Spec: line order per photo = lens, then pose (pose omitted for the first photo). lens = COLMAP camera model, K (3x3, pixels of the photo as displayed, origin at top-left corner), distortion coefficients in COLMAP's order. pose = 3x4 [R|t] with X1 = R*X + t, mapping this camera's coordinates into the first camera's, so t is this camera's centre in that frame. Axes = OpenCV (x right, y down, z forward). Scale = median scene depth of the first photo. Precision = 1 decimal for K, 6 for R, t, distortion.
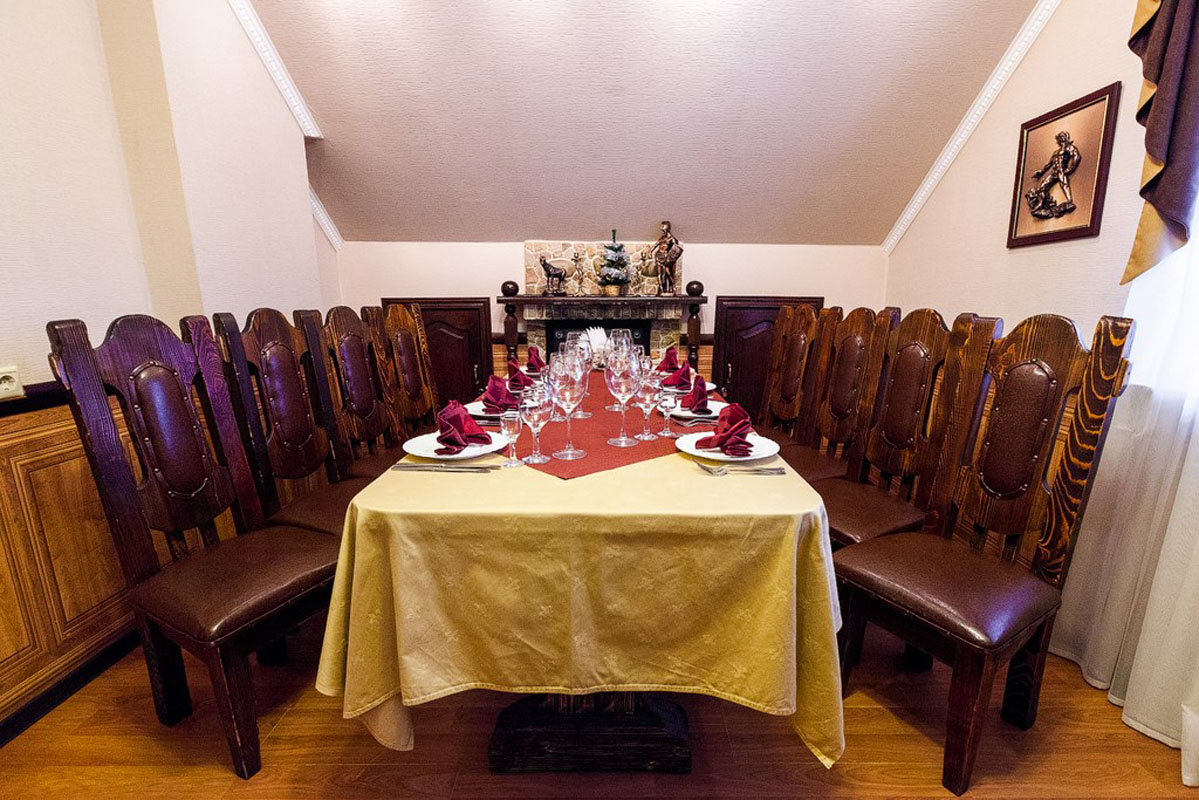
lens RADIAL K [[561.5, 0, 611.3], [0, 561.5, 424.4], [0, 0, 1]] dist [0.000707, 0.000014]
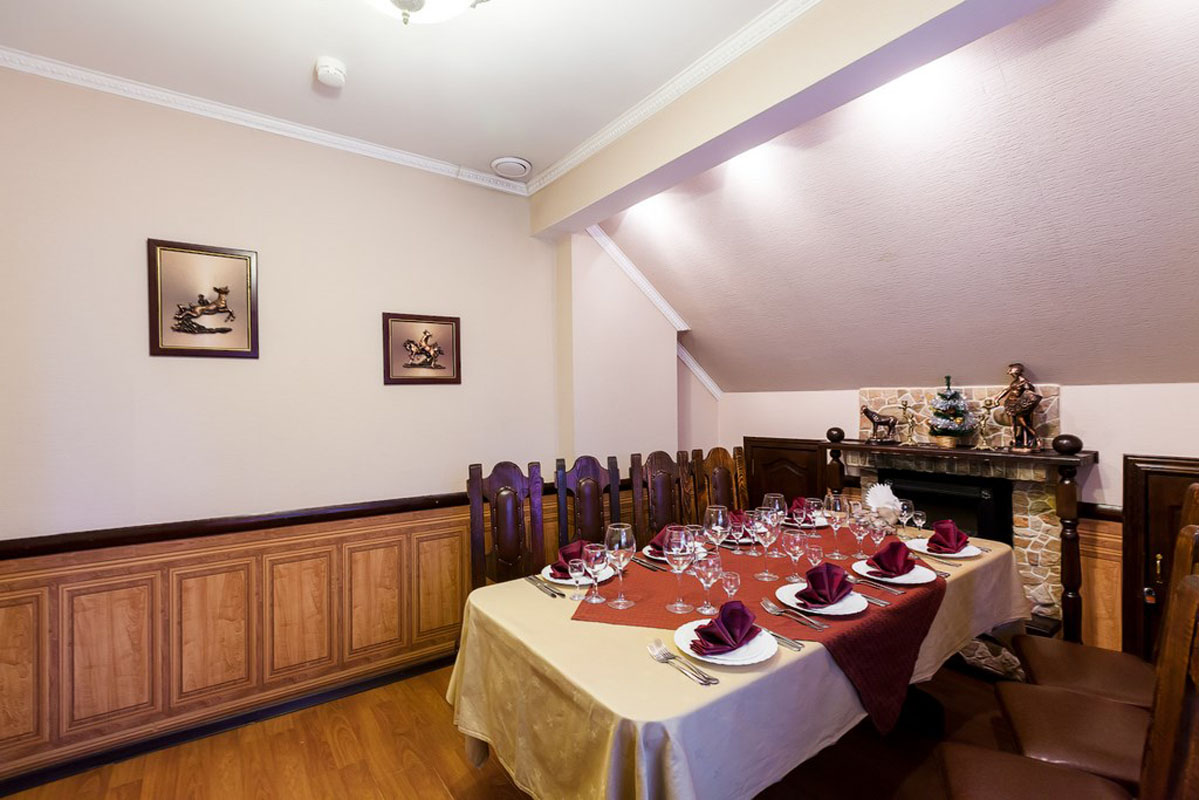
lens RADIAL K [[530.4, 0, 599.5], [0, 530.4, 400.0], [0, 0, 1]] dist [0.001062, -0.000500]
pose [[0.589357, -0.011197, -0.807795, 0.555966], [-0.174523, 0.974529, -0.140838, -0.138628], [0.788797, 0.223982, 0.572391, 0.116940]]
